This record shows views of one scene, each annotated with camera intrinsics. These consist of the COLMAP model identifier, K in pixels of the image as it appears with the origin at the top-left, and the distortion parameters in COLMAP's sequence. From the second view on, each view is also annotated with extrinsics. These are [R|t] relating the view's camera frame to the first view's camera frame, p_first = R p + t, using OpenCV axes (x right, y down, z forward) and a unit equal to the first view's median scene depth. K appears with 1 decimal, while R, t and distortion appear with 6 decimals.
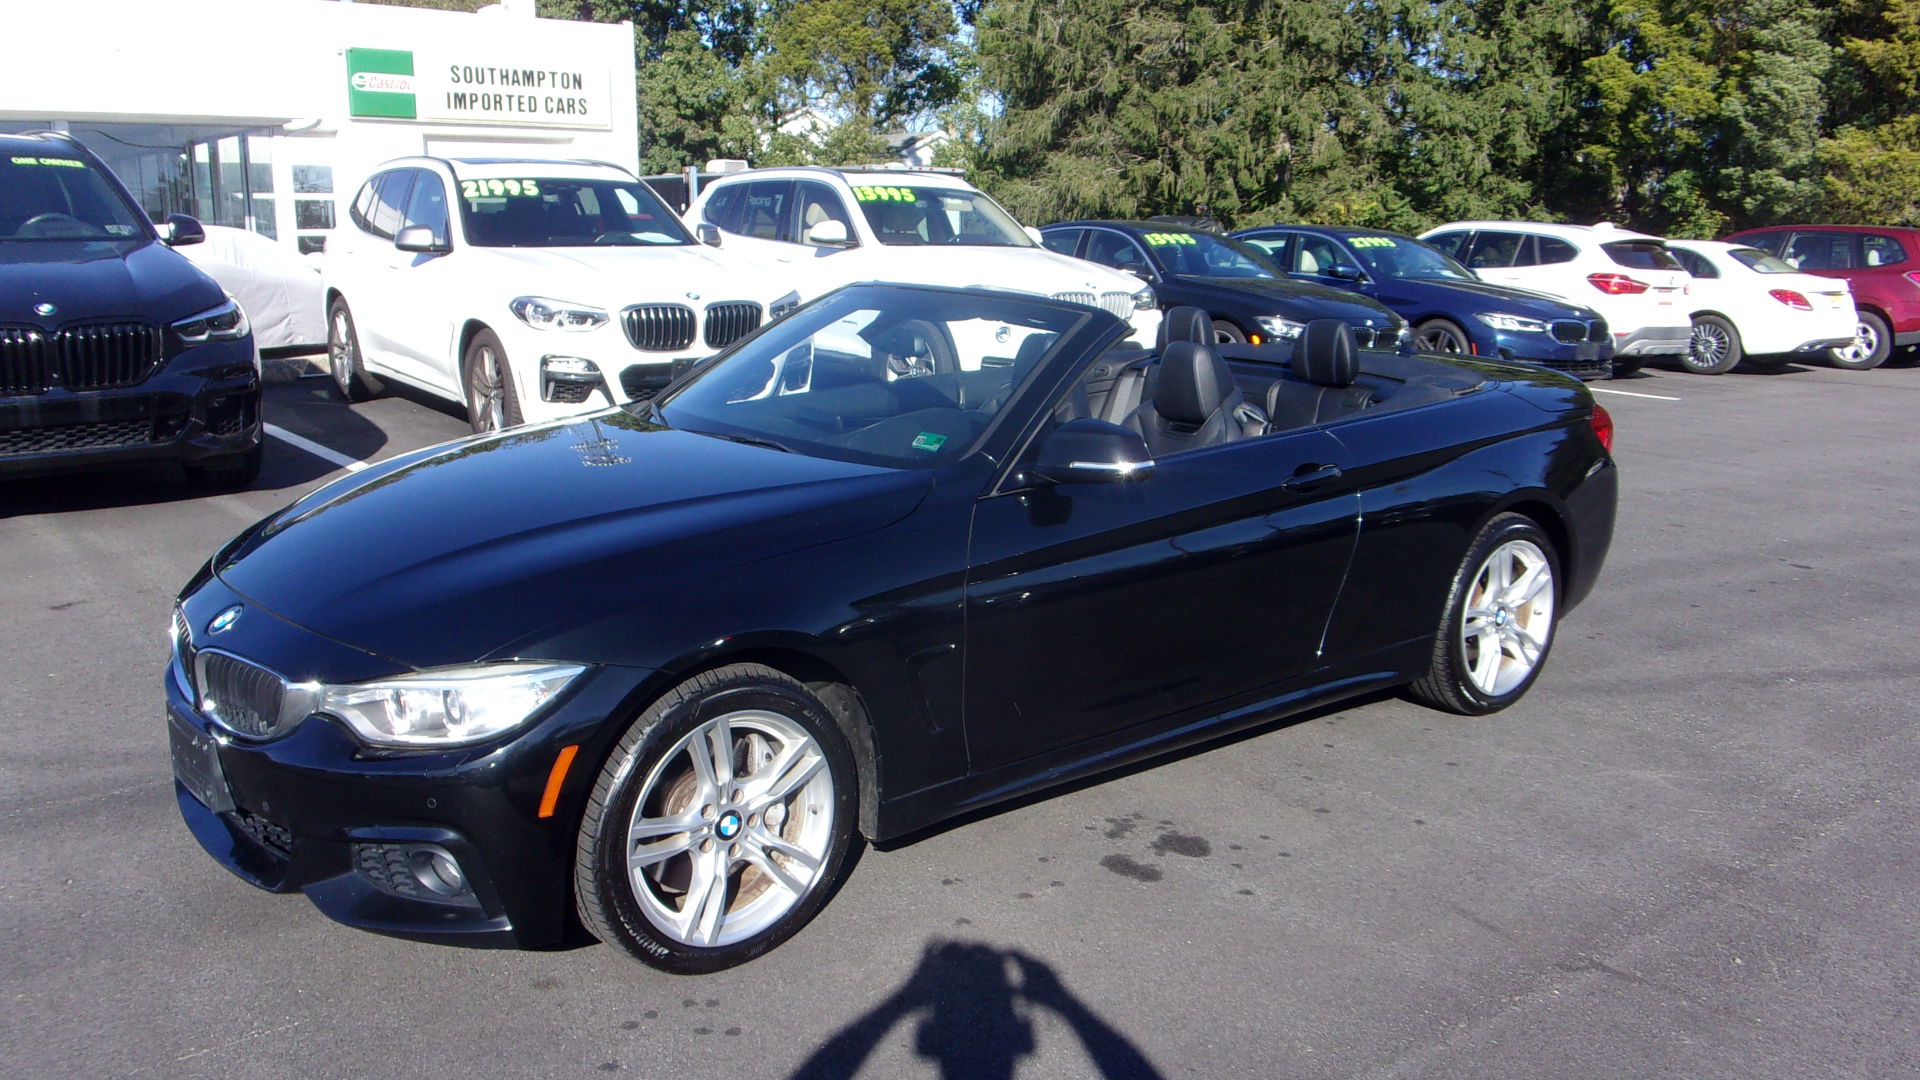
lens RADIAL K [[1683.0, 0, 943.0], [0, 1683.0, 546.0], [0, 0, 1]] dist [0.025527, -0.032357]
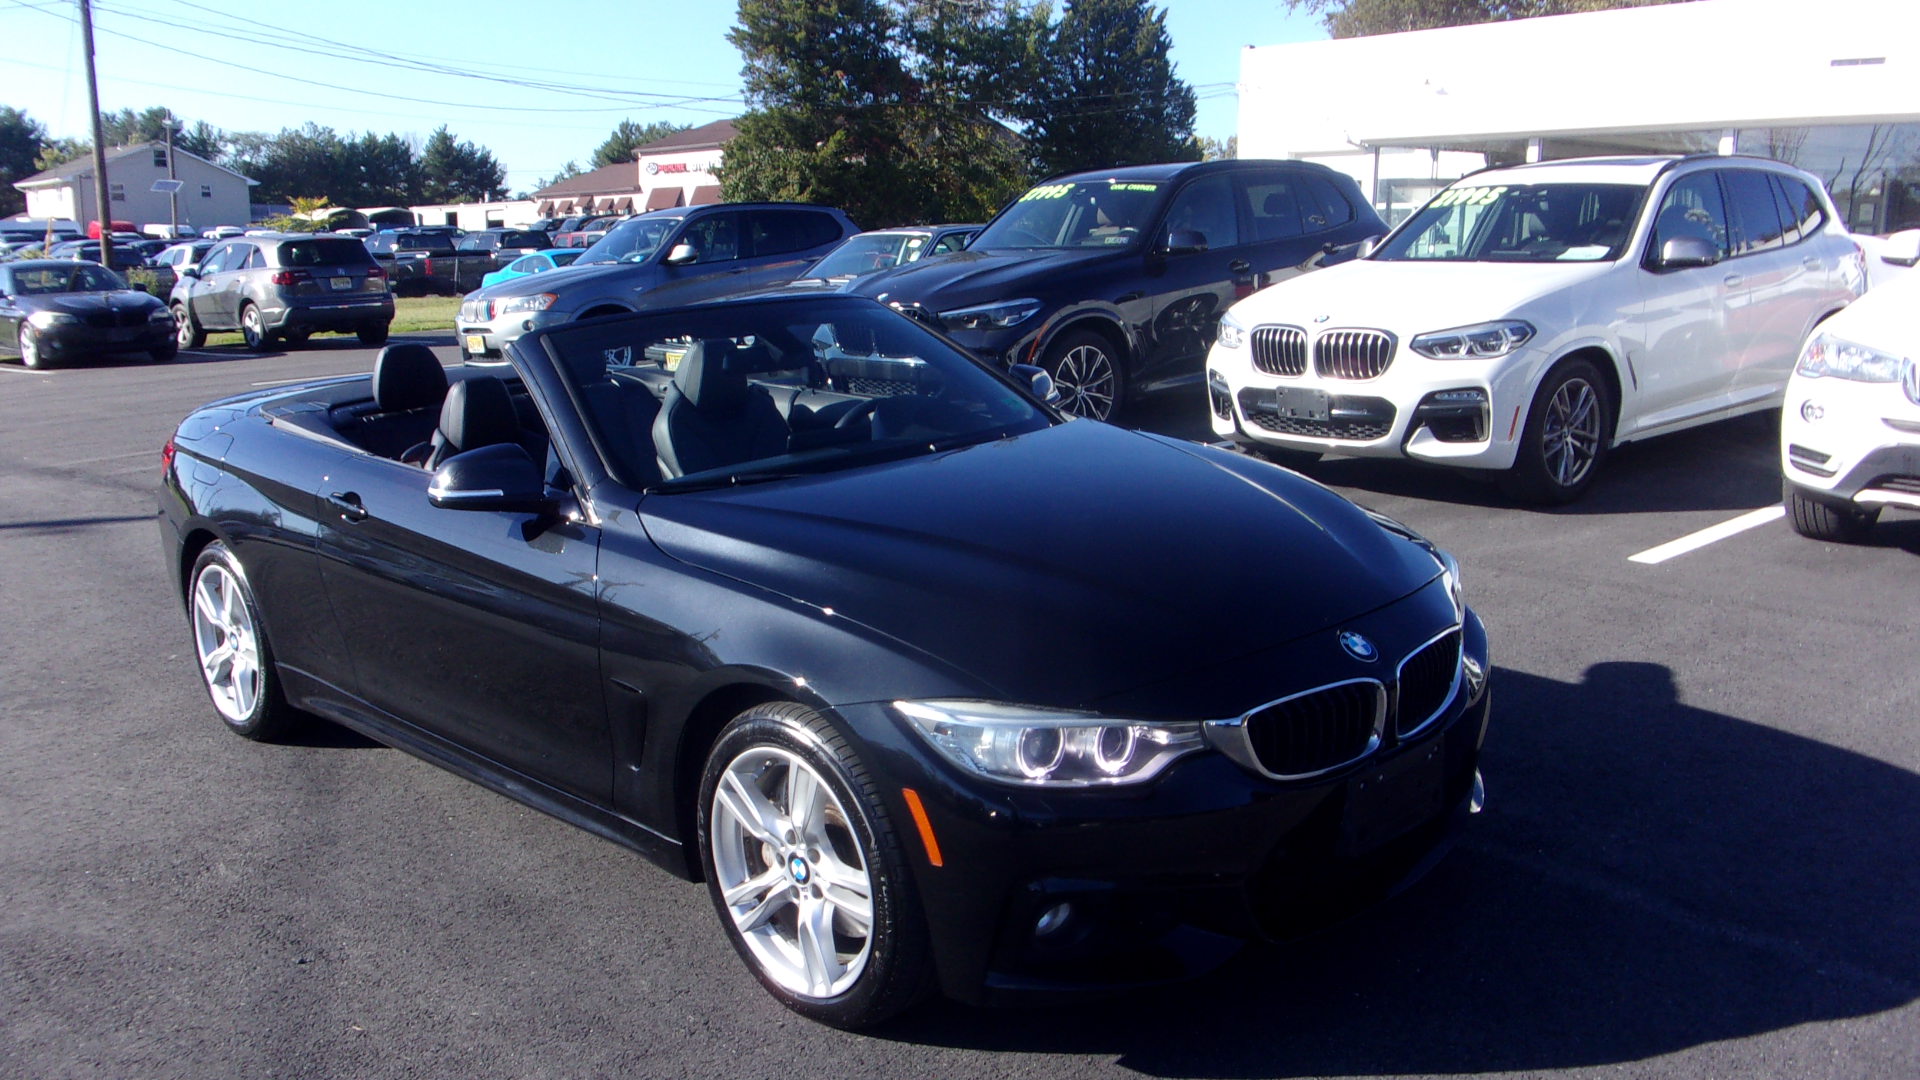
lens RADIAL K [[1683.0, 0, 954.7], [0, 1683.0, 516.0], [0, 0, 1]] dist [0.025527, -0.032357]
pose [[0.152749, 0.171182, -0.973326, 0.361039], [-0.188480, 0.971853, 0.141344, -0.070093], [0.970125, 0.161862, 0.180714, 0.343264]]
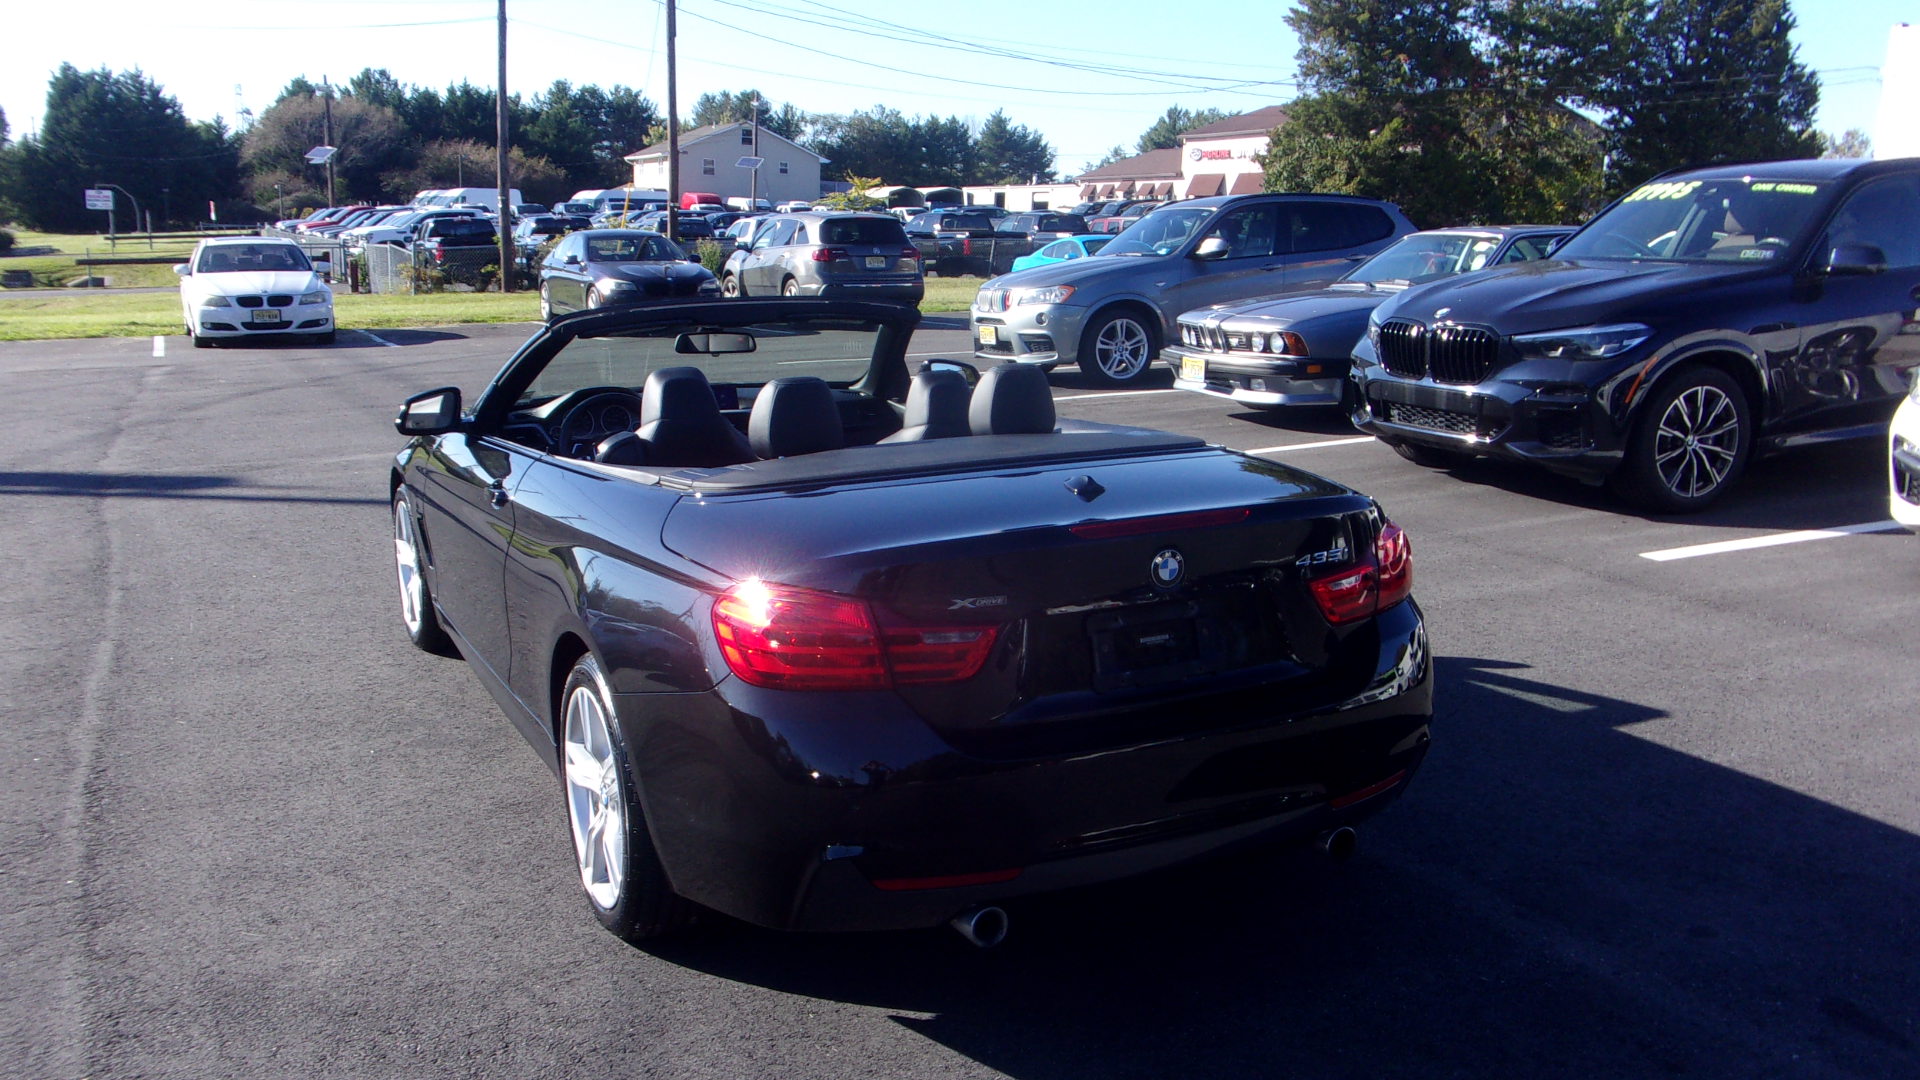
lens RADIAL K [[1683.0, 0, 937.8], [0, 1683.0, 511.3], [0, 0, 1]] dist [0.025527, -0.032357]
pose [[-0.168455, 0.175380, -0.969982, 0.282263], [-0.217220, 0.953248, 0.210079, -0.072745], [0.961477, 0.246088, -0.122484, 0.345740]]
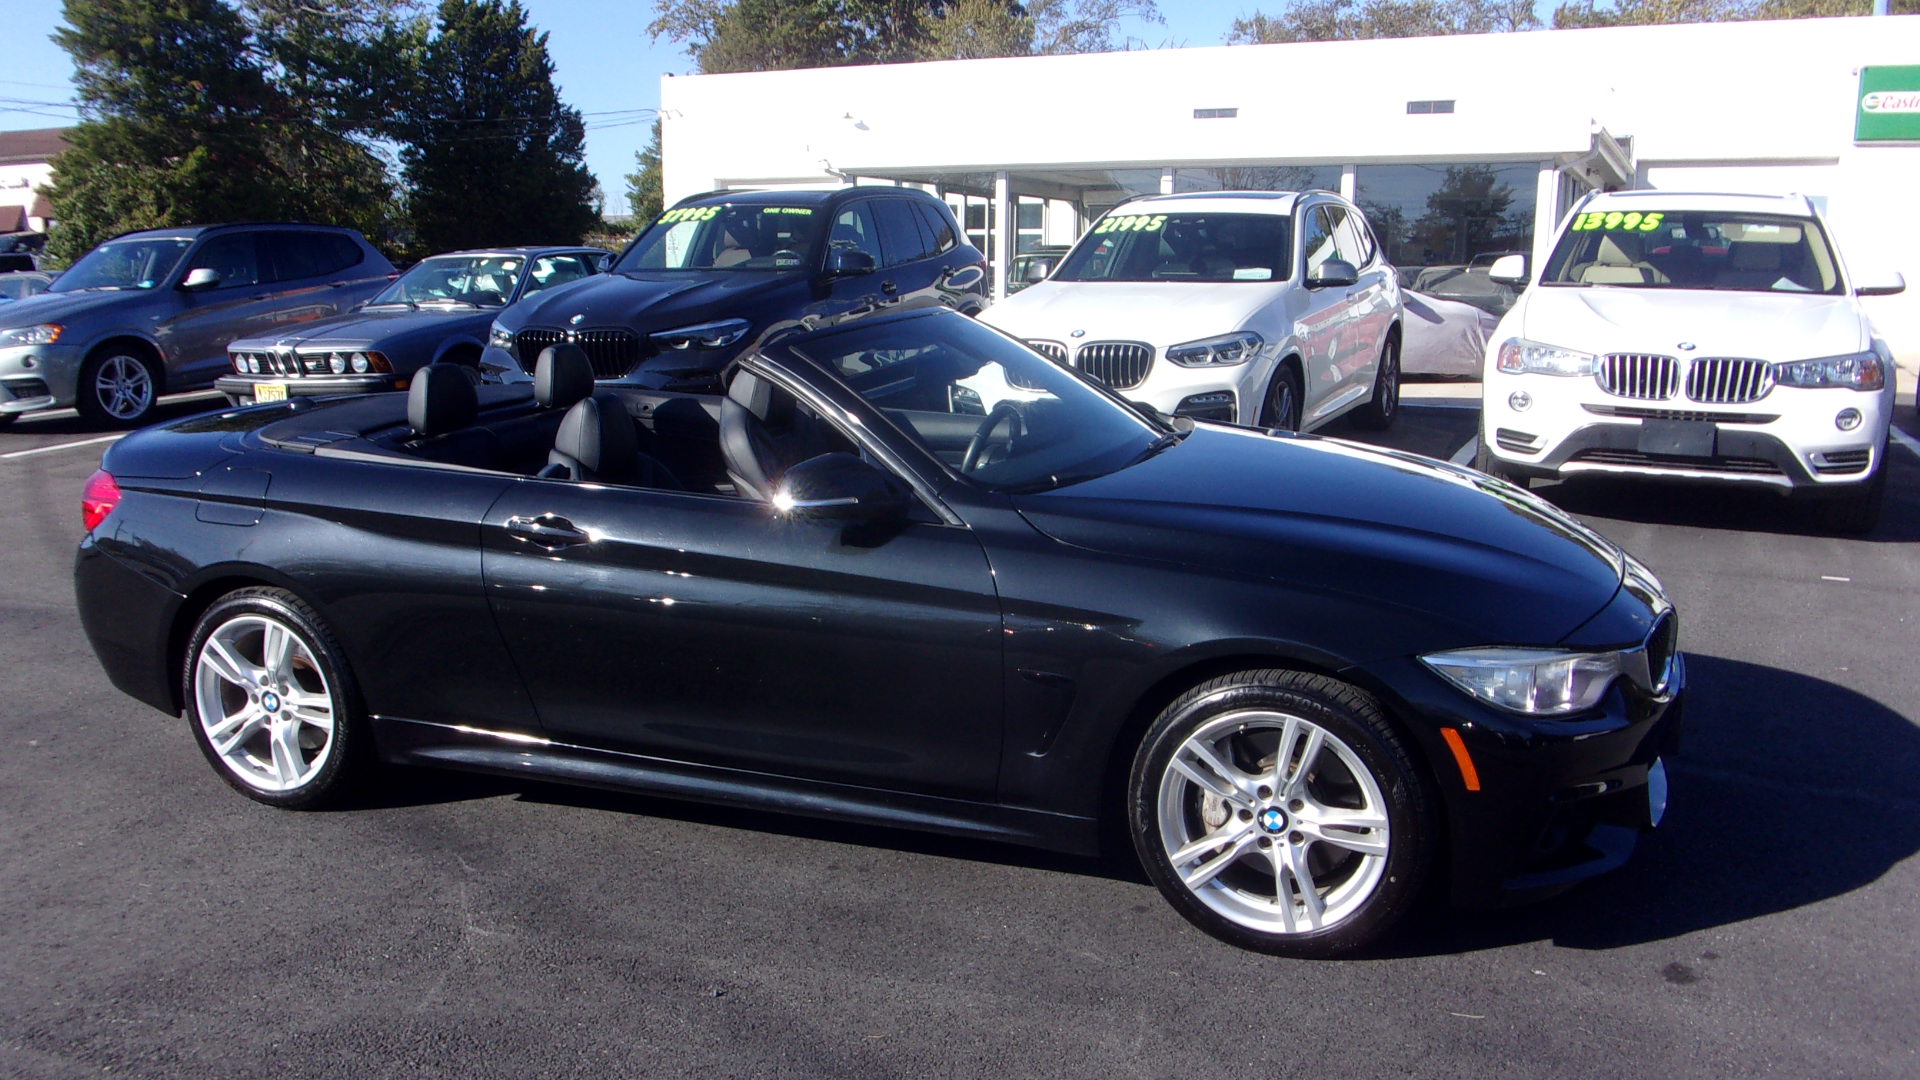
lens RADIAL K [[1683.0, 0, 961.0], [0, 1683.0, 541.6], [0, 0, 1]] dist [0.025527, -0.032357]
pose [[0.518439, 0.147886, -0.842230, 0.332393], [-0.166583, 0.983529, 0.070155, -0.044767], [0.838732, 0.103930, 0.534535, 0.225782]]
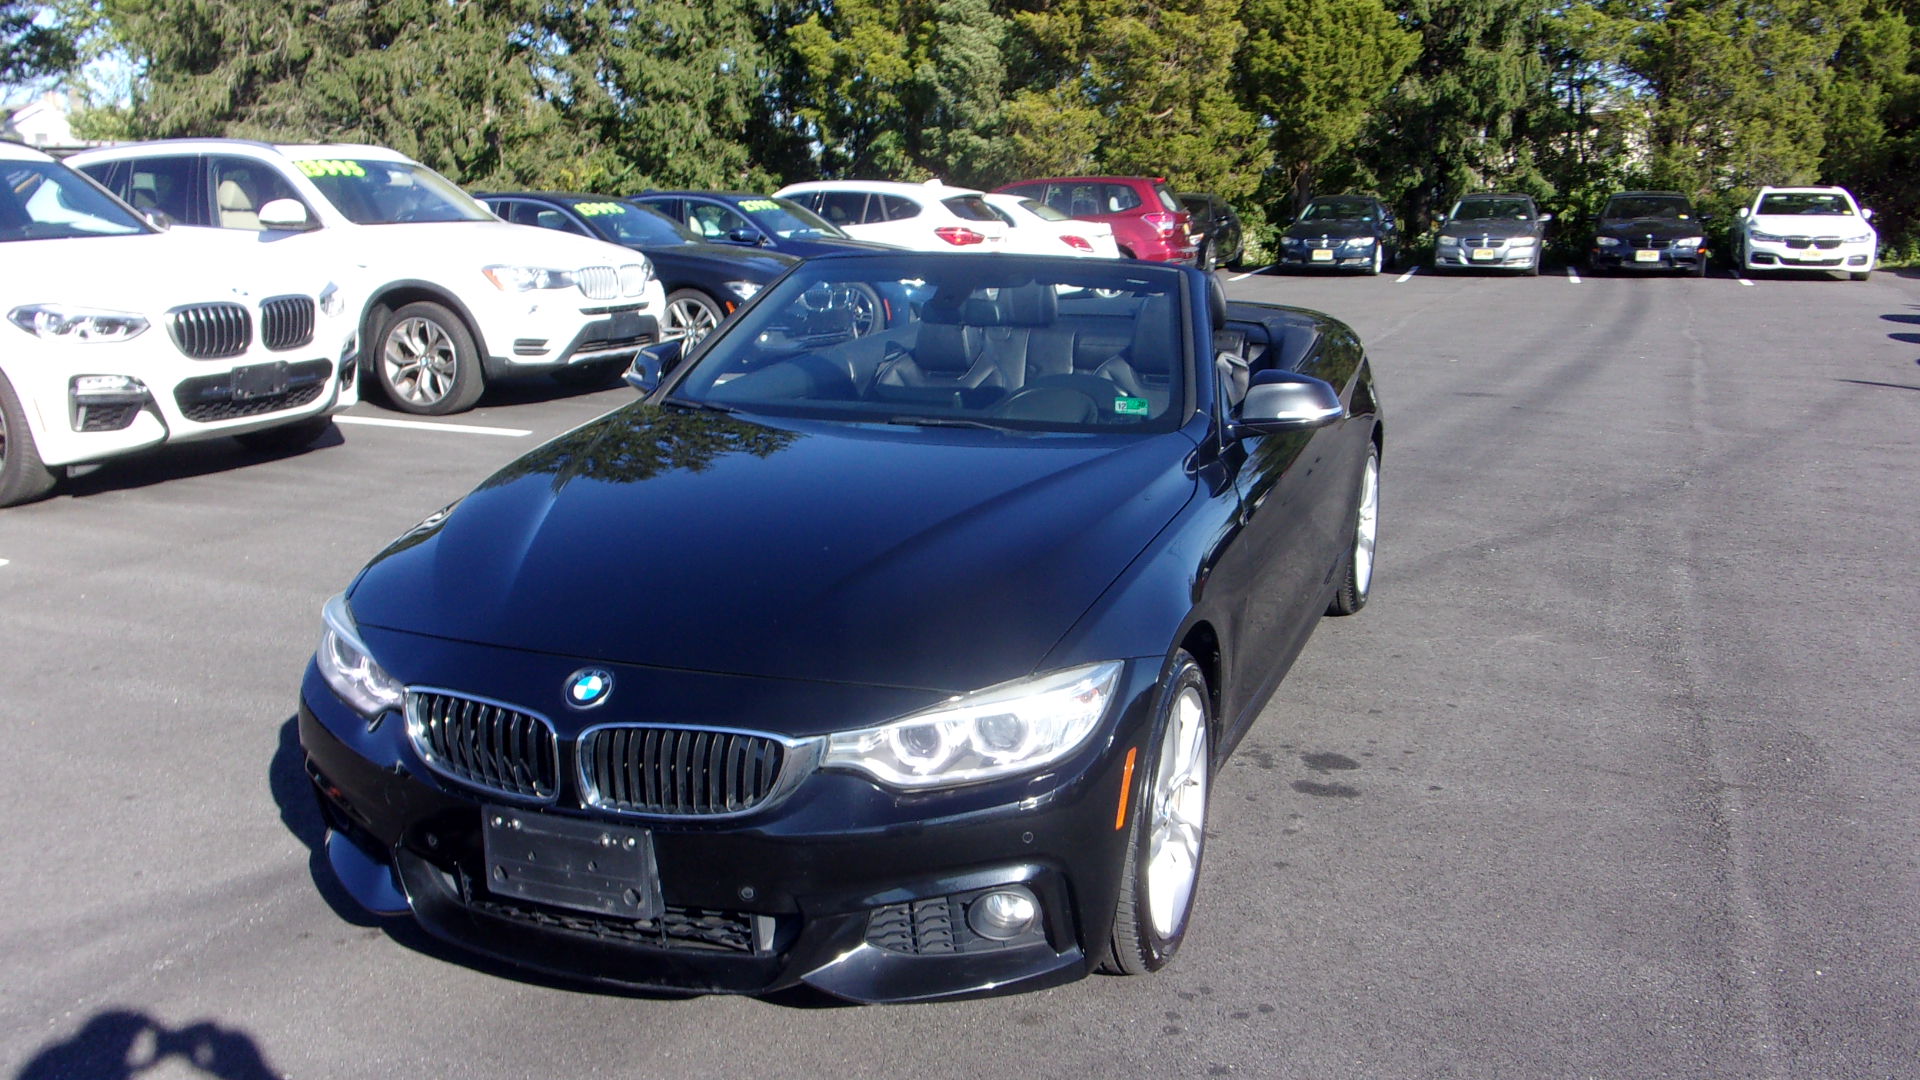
lens RADIAL K [[1683.0, 0, 952.7], [0, 1683.0, 558.8], [0, 0, 1]] dist [0.025527, -0.032357]
pose [[0.874392, -0.136223, 0.465707, -0.128424], [0.124308, 0.990641, 0.056374, -0.008973], [-0.469027, 0.008598, 0.883142, 0.037442]]
